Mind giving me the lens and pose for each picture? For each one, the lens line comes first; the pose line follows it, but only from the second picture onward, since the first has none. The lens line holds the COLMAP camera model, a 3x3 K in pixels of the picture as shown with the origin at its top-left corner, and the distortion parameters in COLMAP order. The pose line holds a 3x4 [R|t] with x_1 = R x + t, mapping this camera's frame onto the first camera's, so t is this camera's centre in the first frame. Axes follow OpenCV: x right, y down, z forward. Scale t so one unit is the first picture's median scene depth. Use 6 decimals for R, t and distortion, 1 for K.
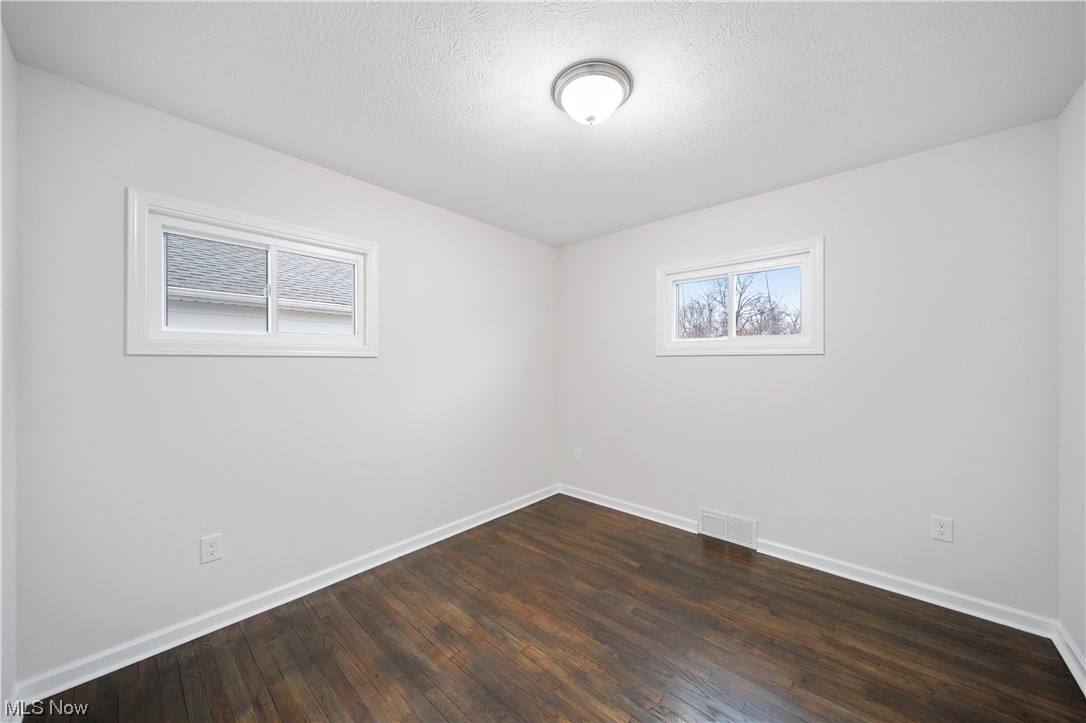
lens RADIAL K [[383.8, 0, 546.5], [0, 383.8, 345.9], [0, 0, 1]] dist [0.000208, -0.000118]
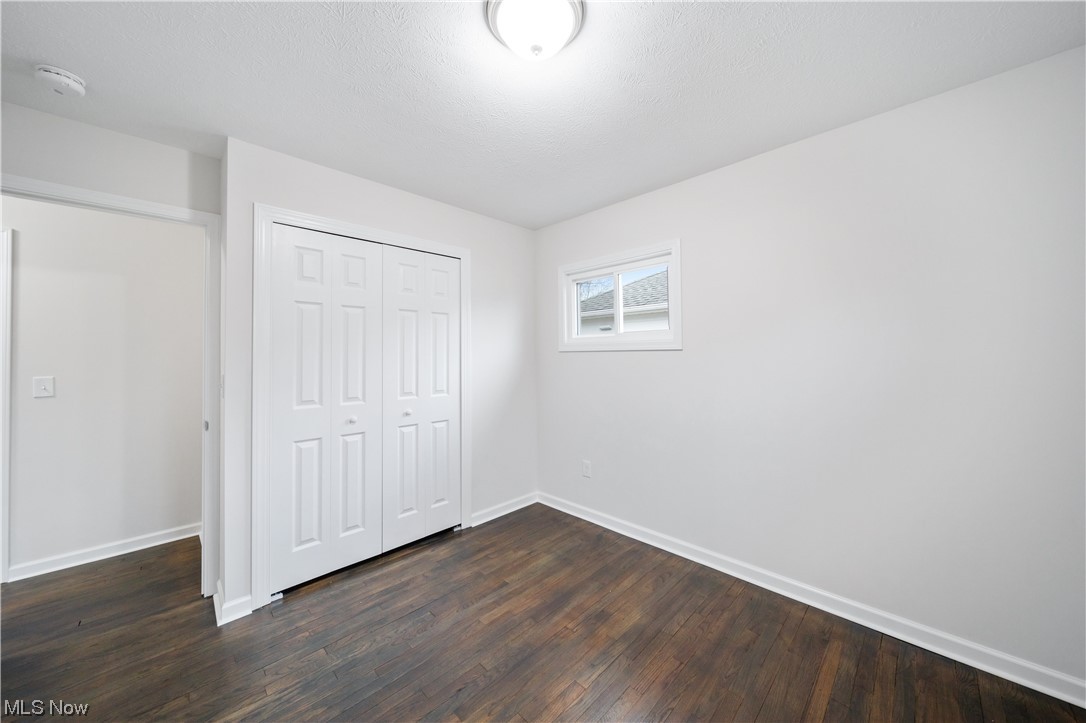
lens RADIAL K [[383.8, 0, 546.5], [0, 383.8, 345.9], [0, 0, 1]] dist [0.000208, -0.000118]
pose [[-0.057481, -0.025133, -0.998030, 0.717913], [0.048323, 0.998441, -0.027927, 0.038242], [0.997176, -0.049834, -0.056177, 0.874332]]
